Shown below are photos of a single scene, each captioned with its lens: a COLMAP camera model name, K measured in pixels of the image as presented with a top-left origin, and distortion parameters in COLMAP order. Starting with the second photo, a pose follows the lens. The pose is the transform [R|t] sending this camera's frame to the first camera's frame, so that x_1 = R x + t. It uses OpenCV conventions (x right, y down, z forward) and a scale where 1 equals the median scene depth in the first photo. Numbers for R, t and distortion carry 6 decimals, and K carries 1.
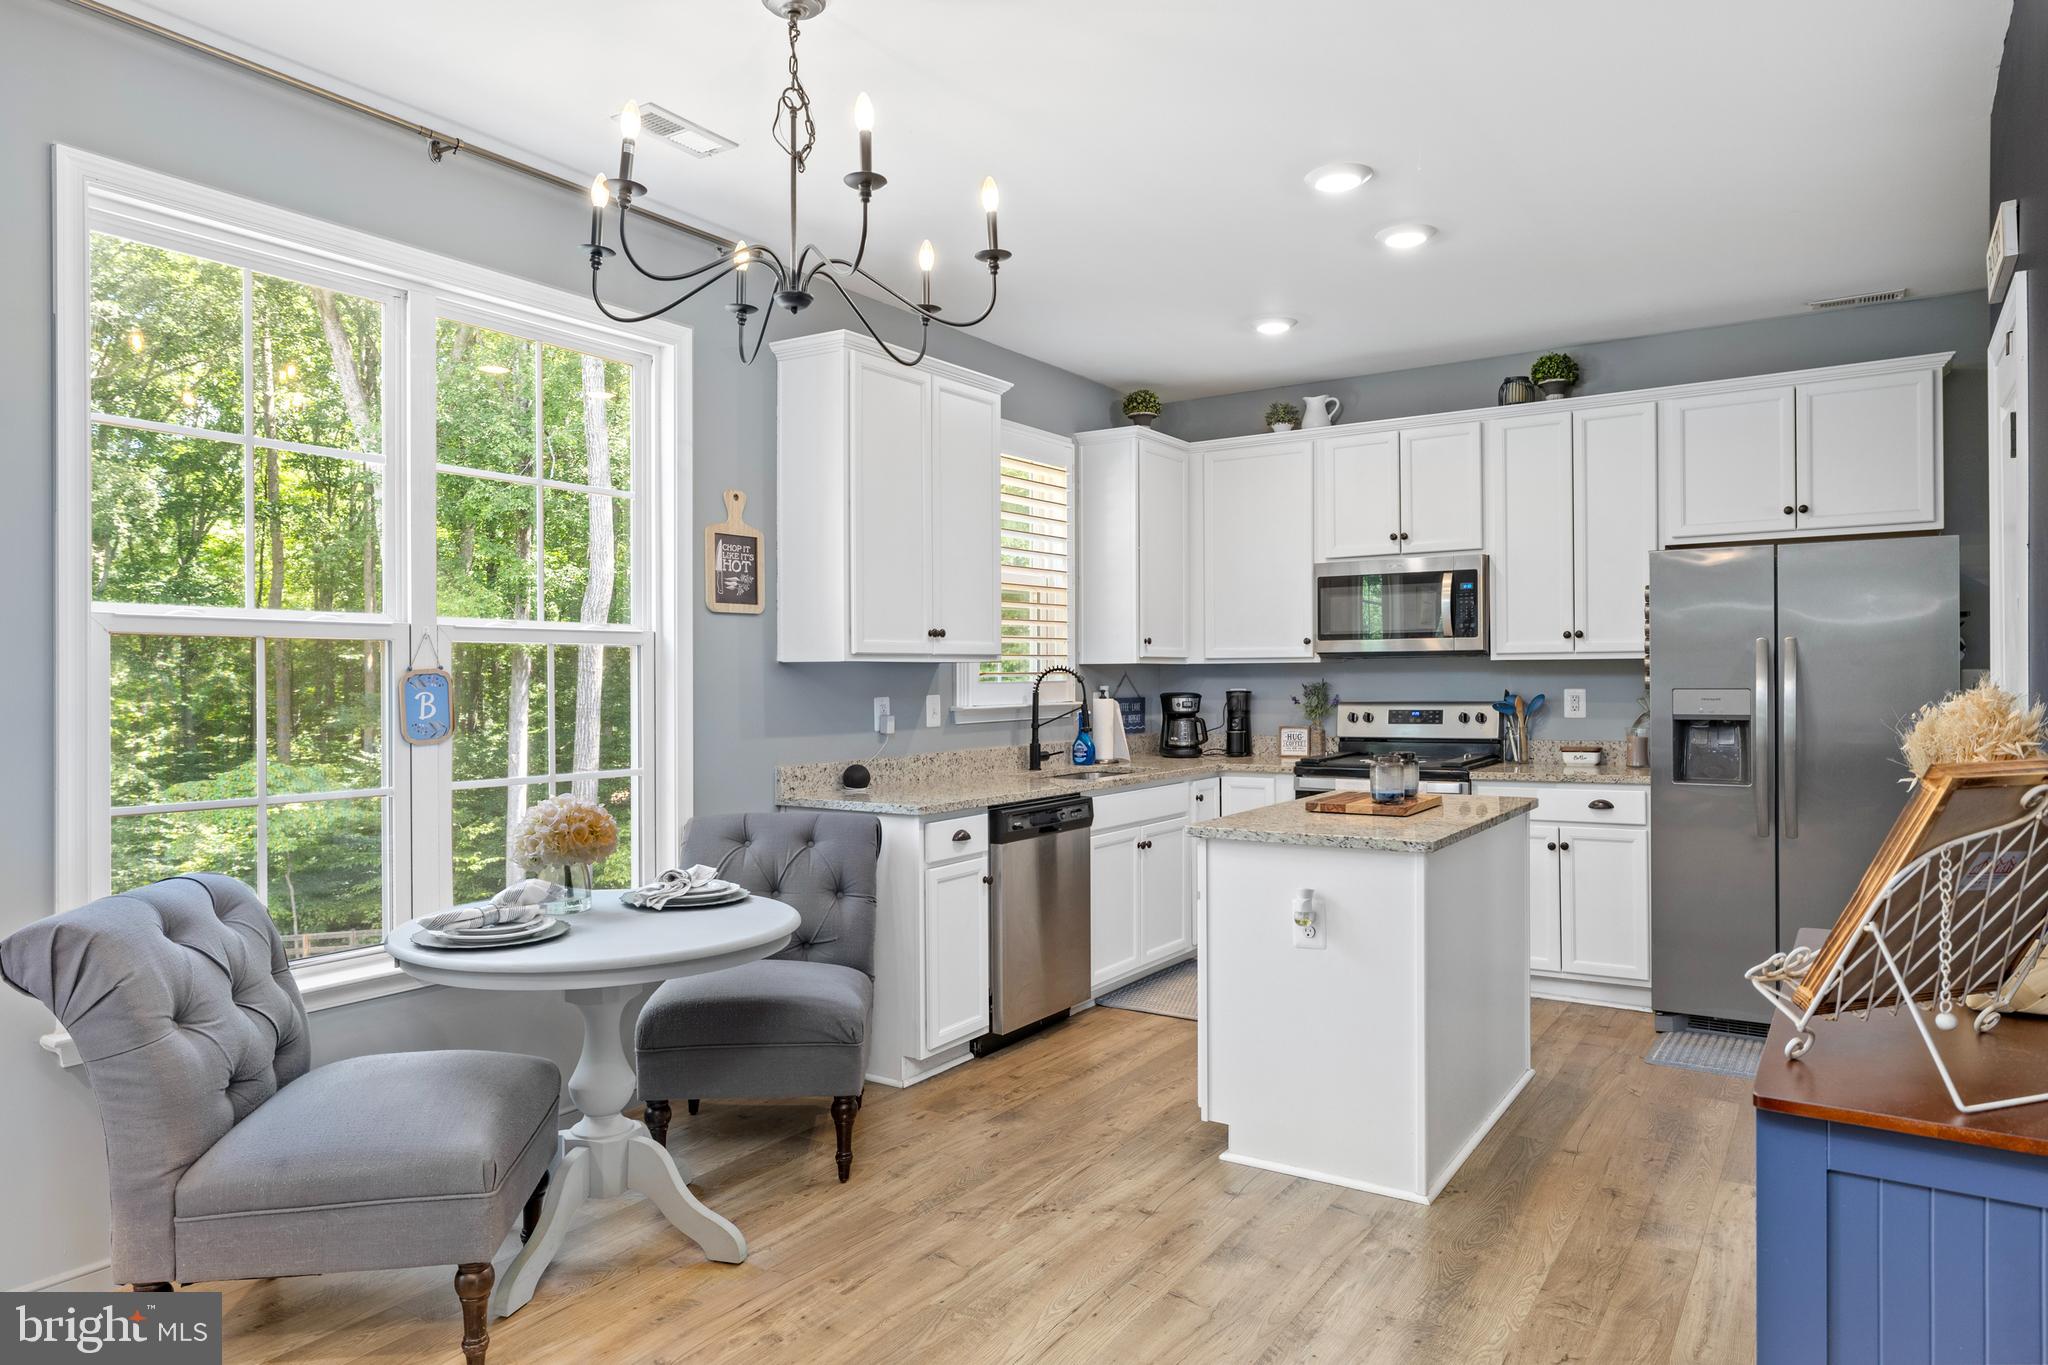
lens RADIAL K [[1279.2, 0, 1024.0], [0, 1279.2, 682.5], [0, 0, 1]] dist [-0.001232, 0.001574]
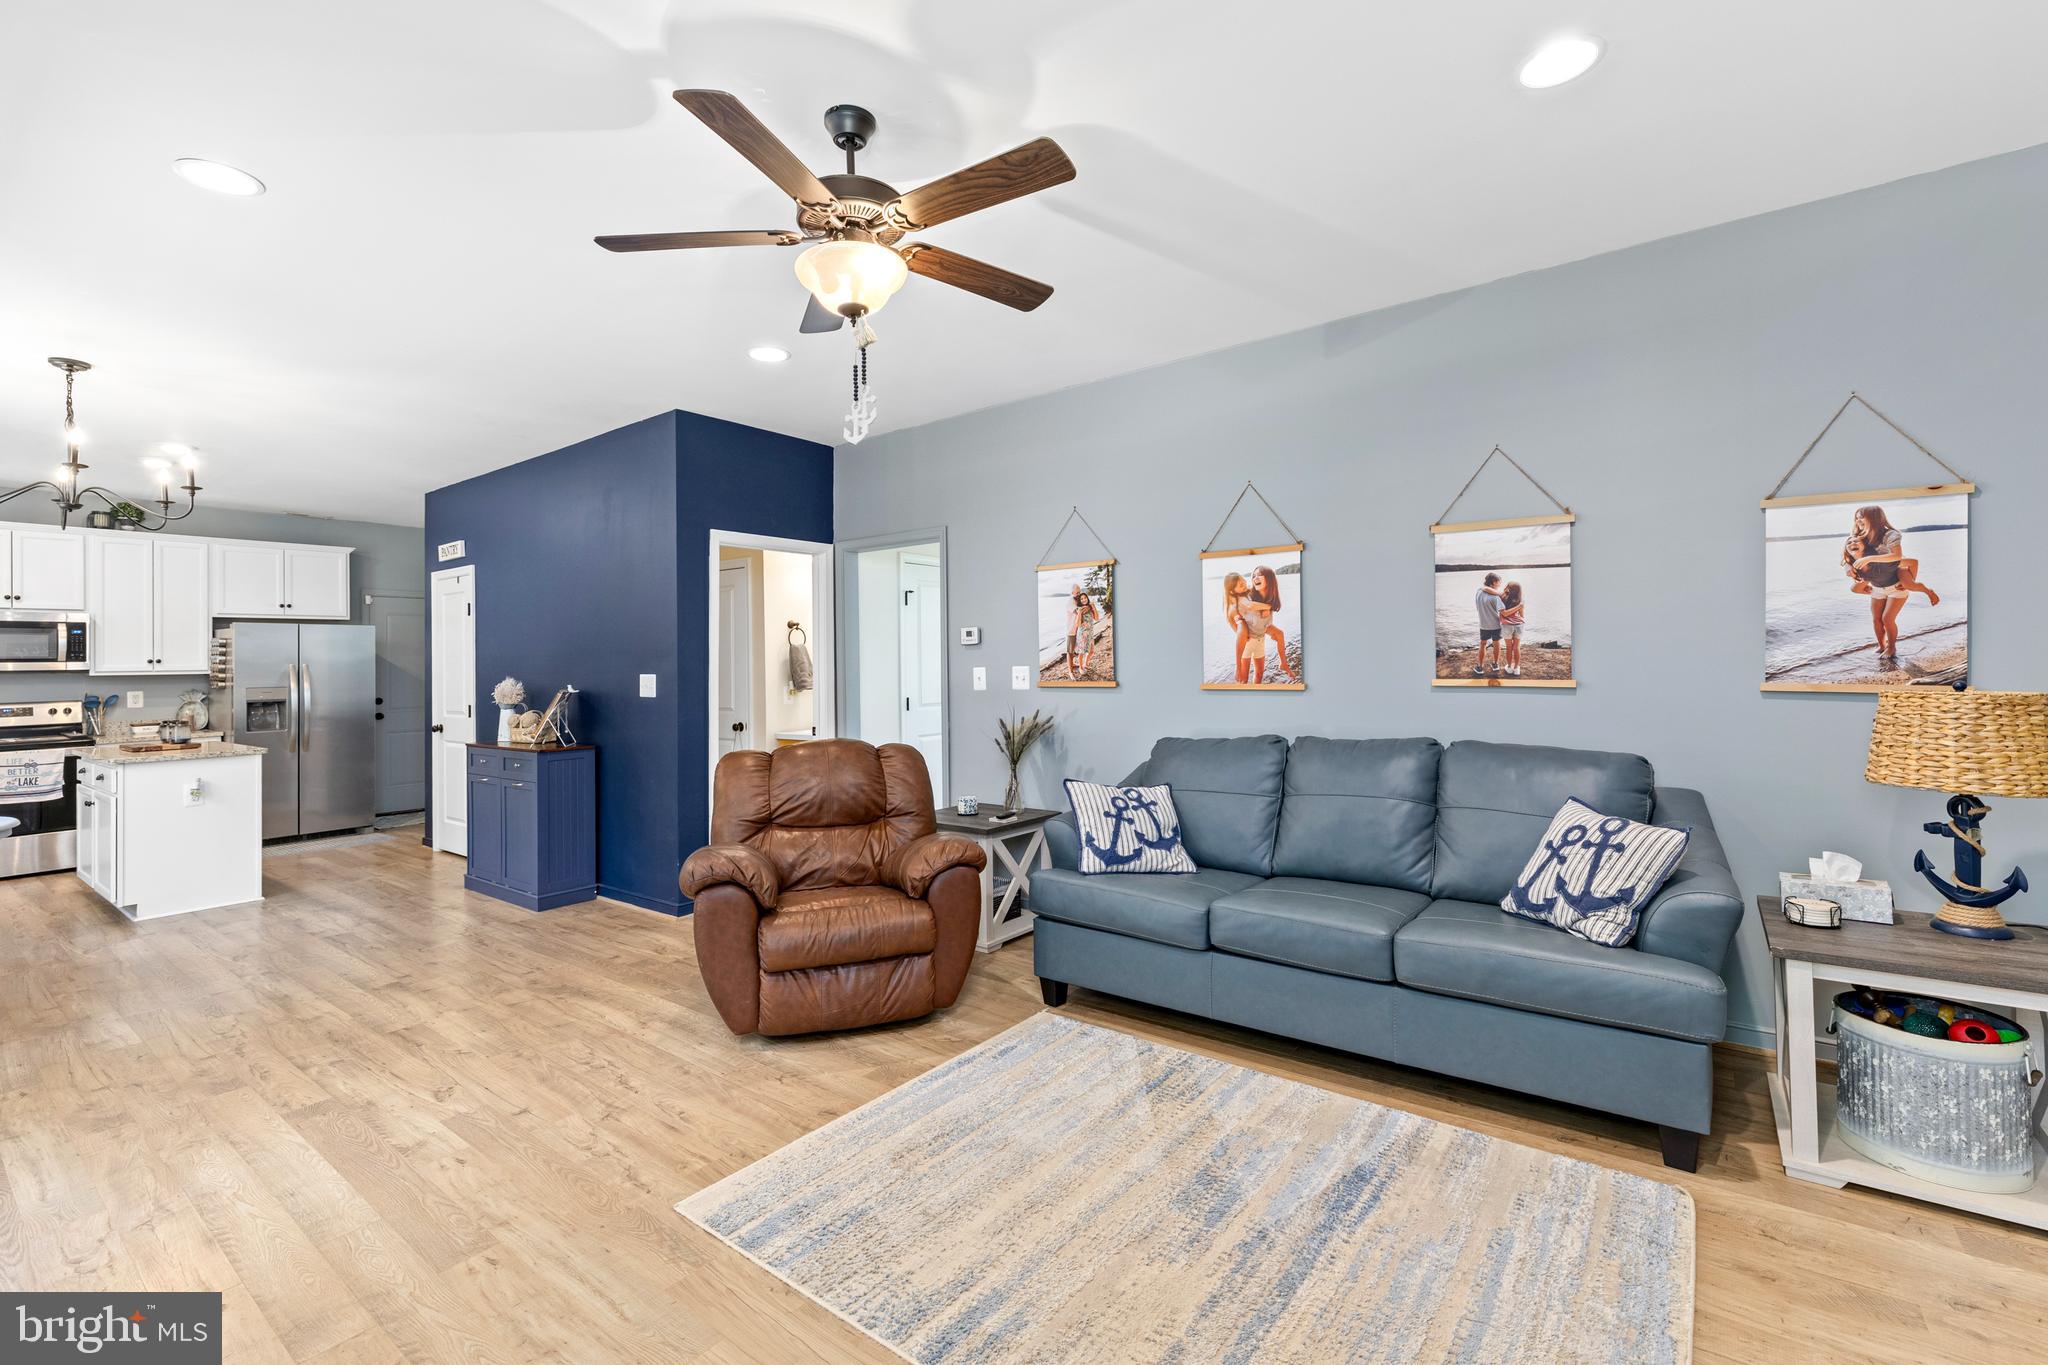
lens RADIAL K [[903.5, 0, 1022.6], [0, 903.5, 650.3], [0, 0, 1]] dist [0.001969, 0.000680]
pose [[0.069632, 0.021908, 0.997332, -0.761080], [0.022129, 0.999479, -0.023500, 0.004760], [-0.997327, 0.023706, 0.069111, -0.328234]]
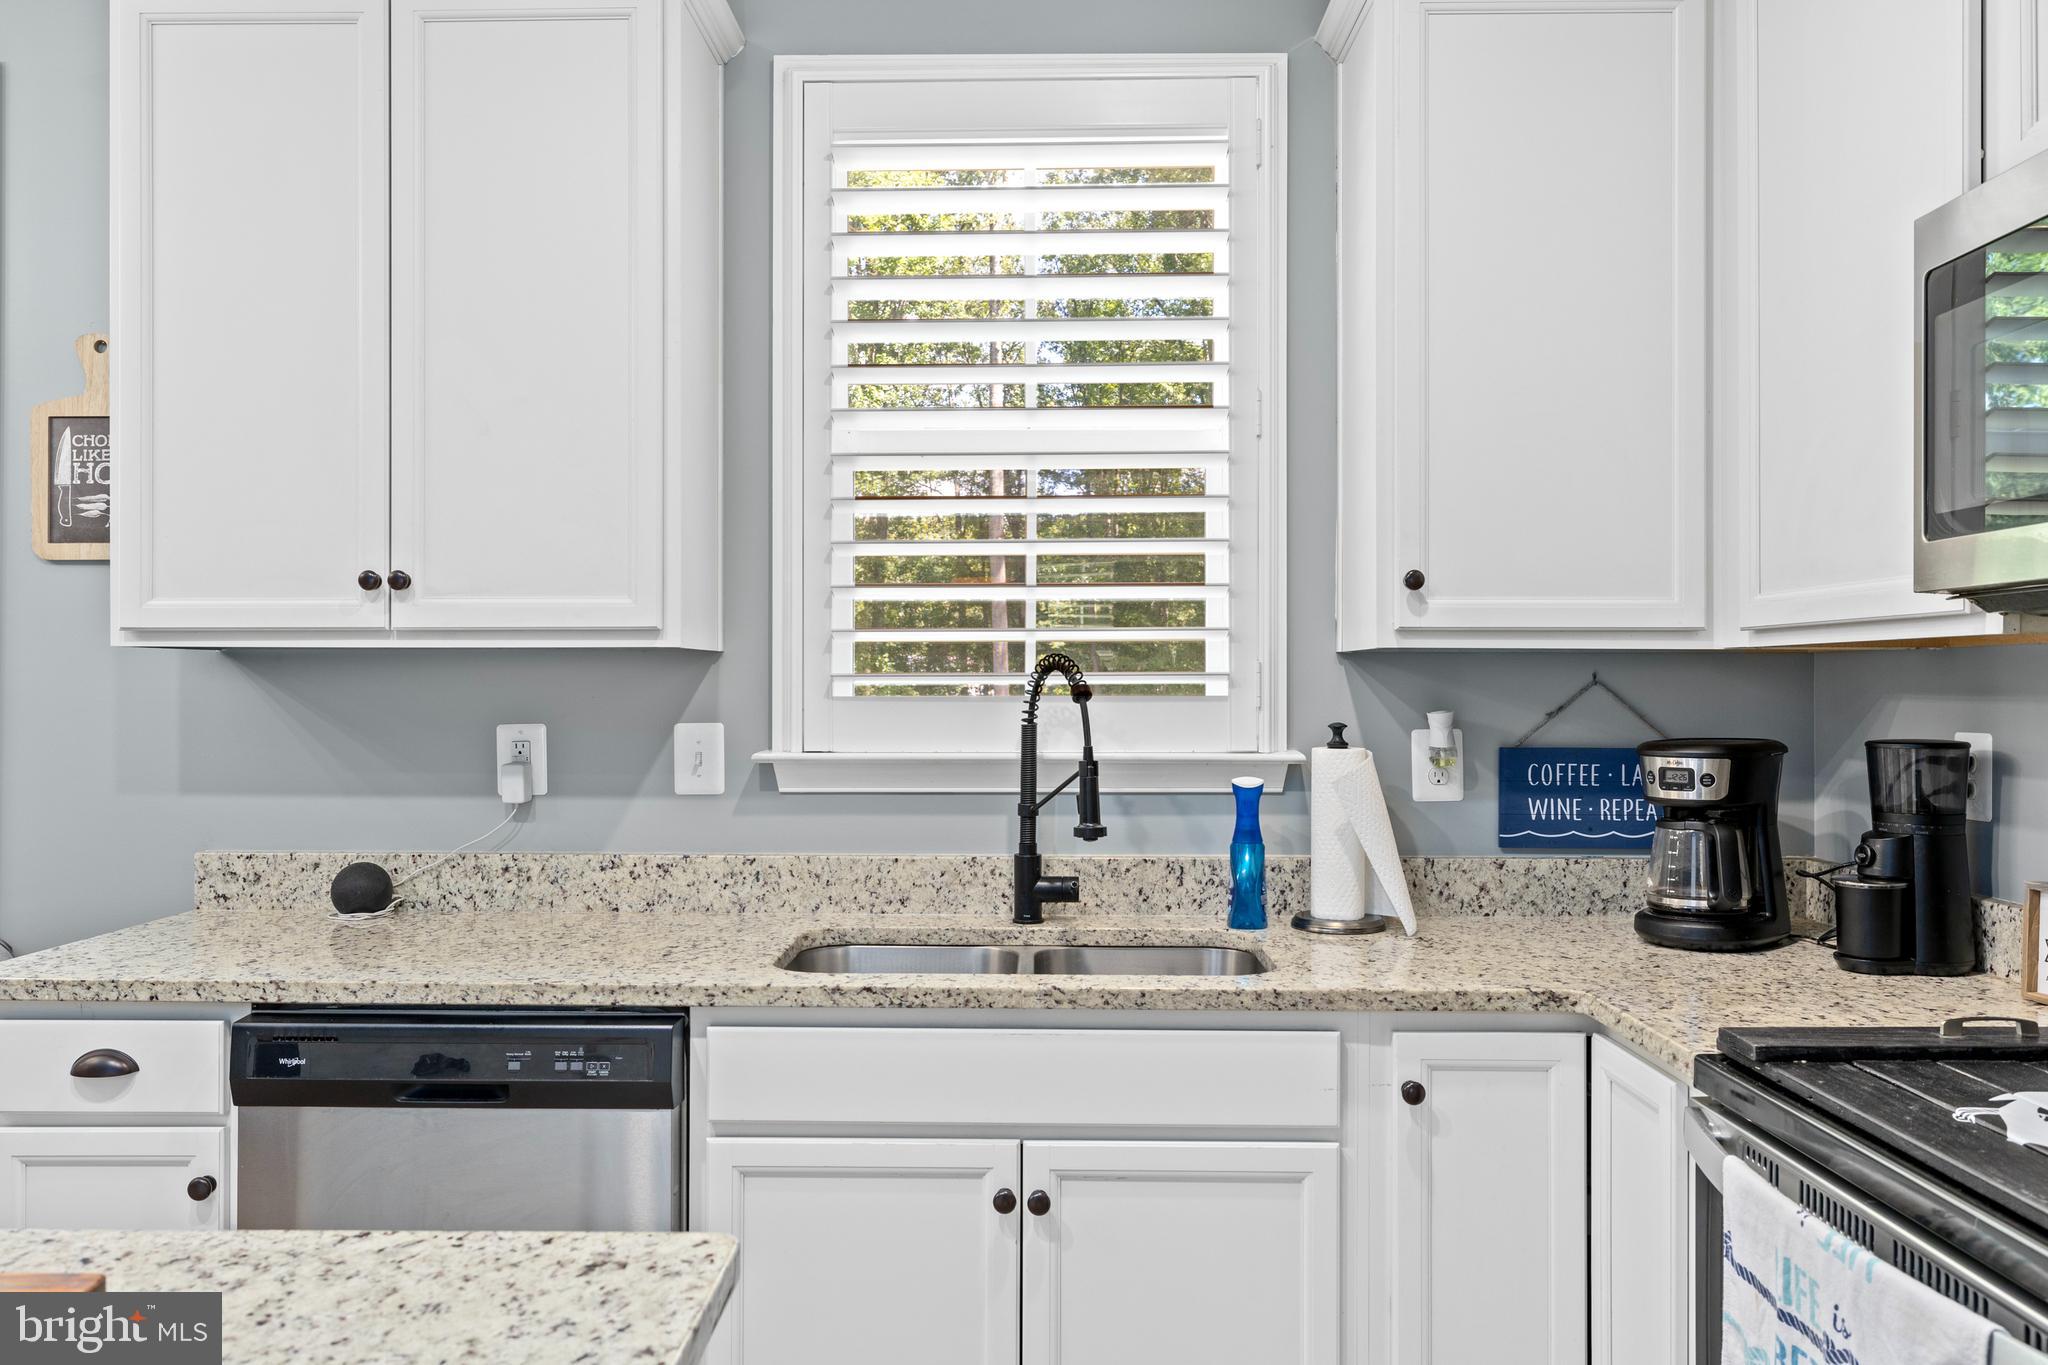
lens RADIAL K [[1498.6, 0, 1021.8], [0, 1498.6, 678.2], [0, 0, 1]] dist [-0.002680, 0.004899]
pose [[0.537729, 0.003916, -0.843109, 0.398386], [-0.009955, 0.999949, -0.001705, -0.005537], [0.843059, 0.009310, 0.537741, 0.759235]]
